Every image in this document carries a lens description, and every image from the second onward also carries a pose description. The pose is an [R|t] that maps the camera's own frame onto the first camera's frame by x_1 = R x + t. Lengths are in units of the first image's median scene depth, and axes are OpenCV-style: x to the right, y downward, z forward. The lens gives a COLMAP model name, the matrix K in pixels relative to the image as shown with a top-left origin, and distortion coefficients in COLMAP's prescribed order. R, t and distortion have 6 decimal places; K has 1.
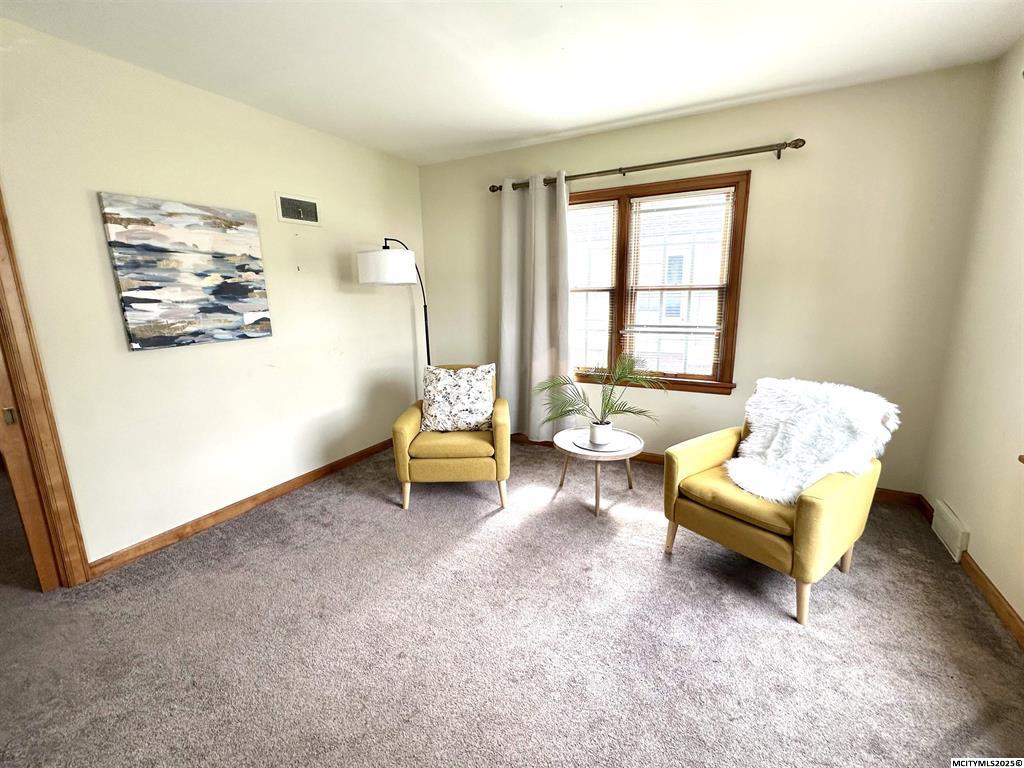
lens RADIAL K [[442.1, 0, 509.6], [0, 442.1, 380.7], [0, 0, 1]] dist [-0.001660, 0.000283]
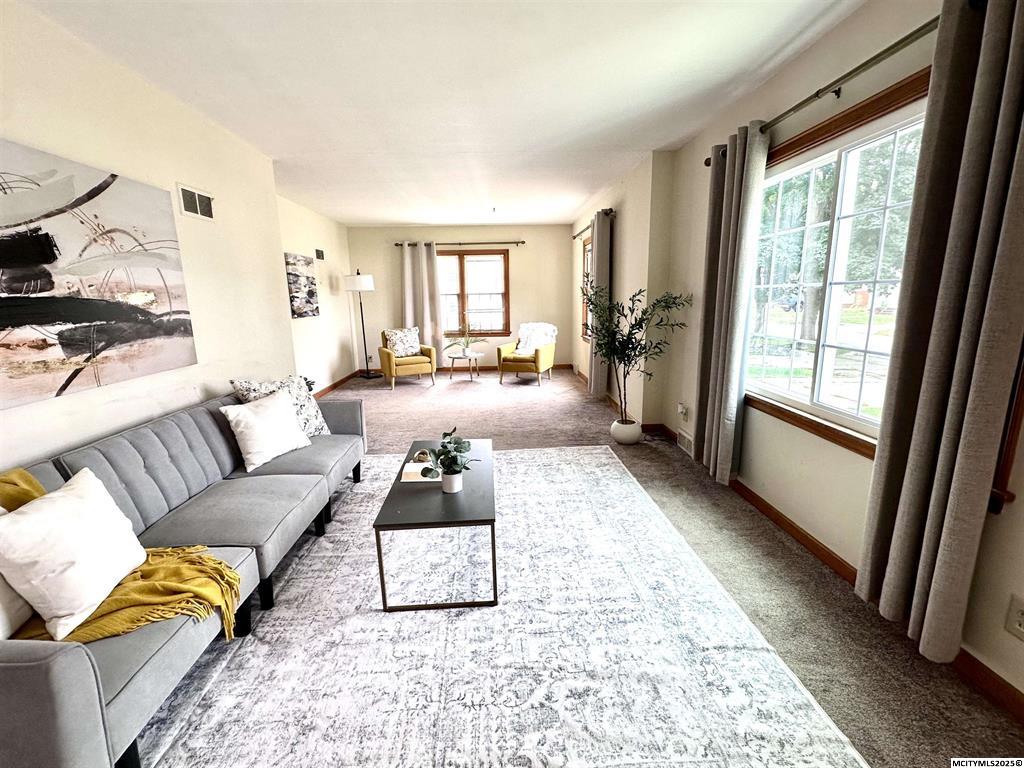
lens RADIAL K [[442.1, 0, 510.2], [0, 442.1, 383.1], [0, 0, 1]] dist [-0.001660, 0.000283]
pose [[0.860842, -0.097992, 0.499348, -0.844138], [0.105897, 0.994298, 0.012561, 0.289442], [-0.497731, 0.042067, 0.866311, -1.259829]]
